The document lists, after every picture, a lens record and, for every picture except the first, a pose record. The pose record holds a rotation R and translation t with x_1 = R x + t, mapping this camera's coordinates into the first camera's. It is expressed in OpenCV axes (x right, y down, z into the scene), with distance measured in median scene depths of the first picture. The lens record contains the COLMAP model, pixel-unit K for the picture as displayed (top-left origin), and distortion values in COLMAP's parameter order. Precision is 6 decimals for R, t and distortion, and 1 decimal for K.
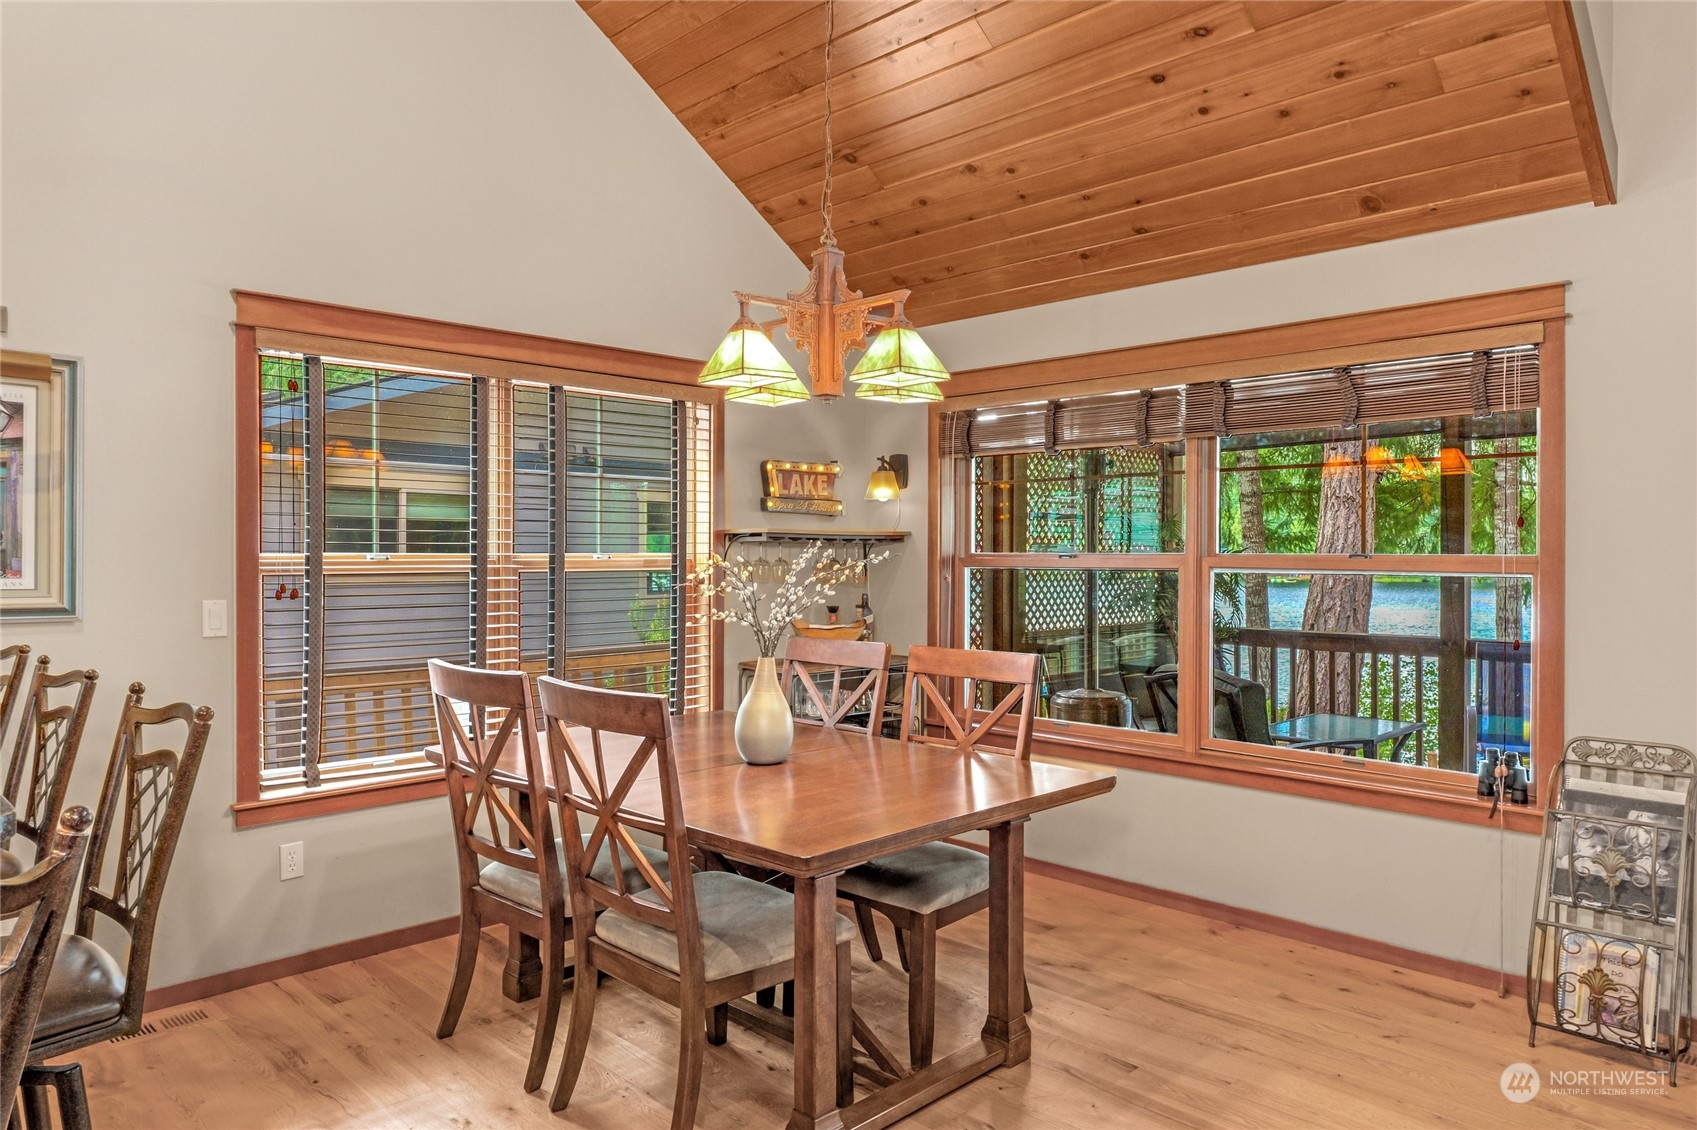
lens RADIAL K [[1092.3, 0, 856.4], [0, 1092.3, 554.1], [0, 0, 1]] dist [0.006130, 0.002432]
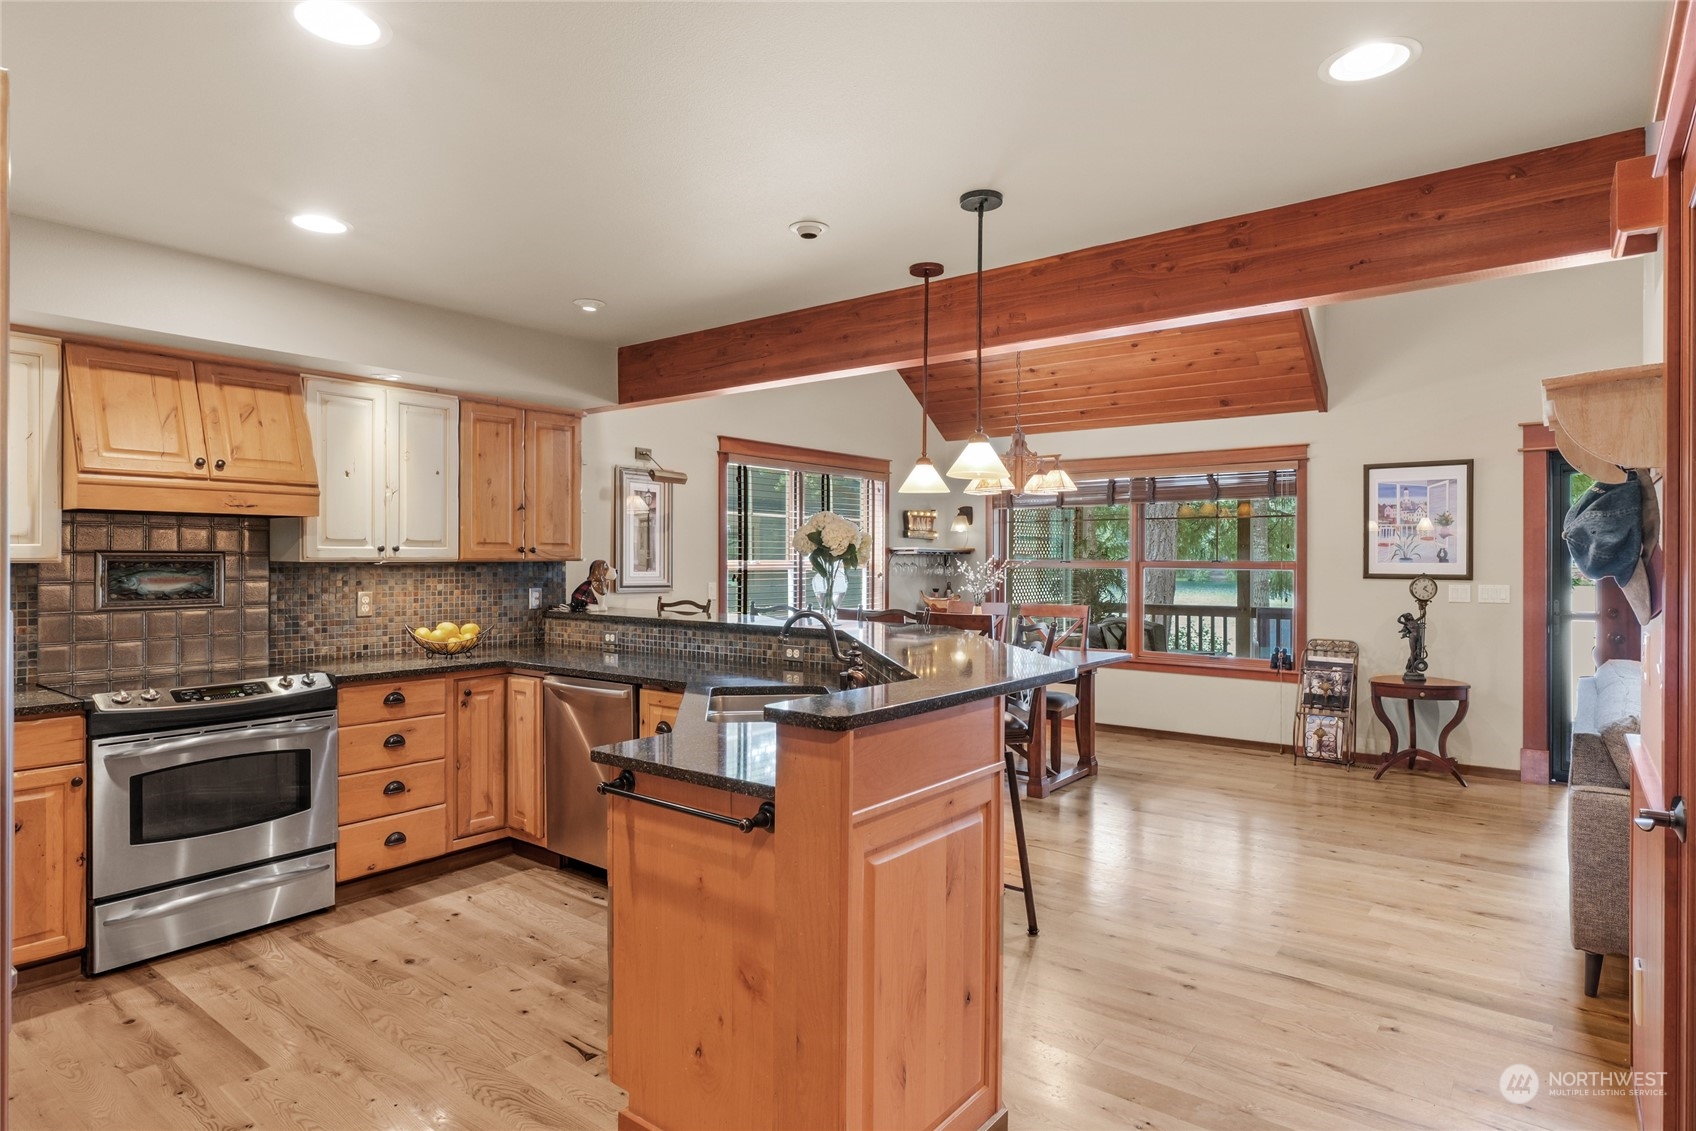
lens RADIAL K [[924.9, 0, 840.4], [0, 924.9, 556.0], [0, 0, 1]] dist [0.004467, 0.001037]
pose [[0.992587, 0.001339, 0.121528, -0.552056], [-0.001056, 0.999997, -0.002394, -0.005475], [-0.121531, 0.002248, 0.992585, -0.796991]]
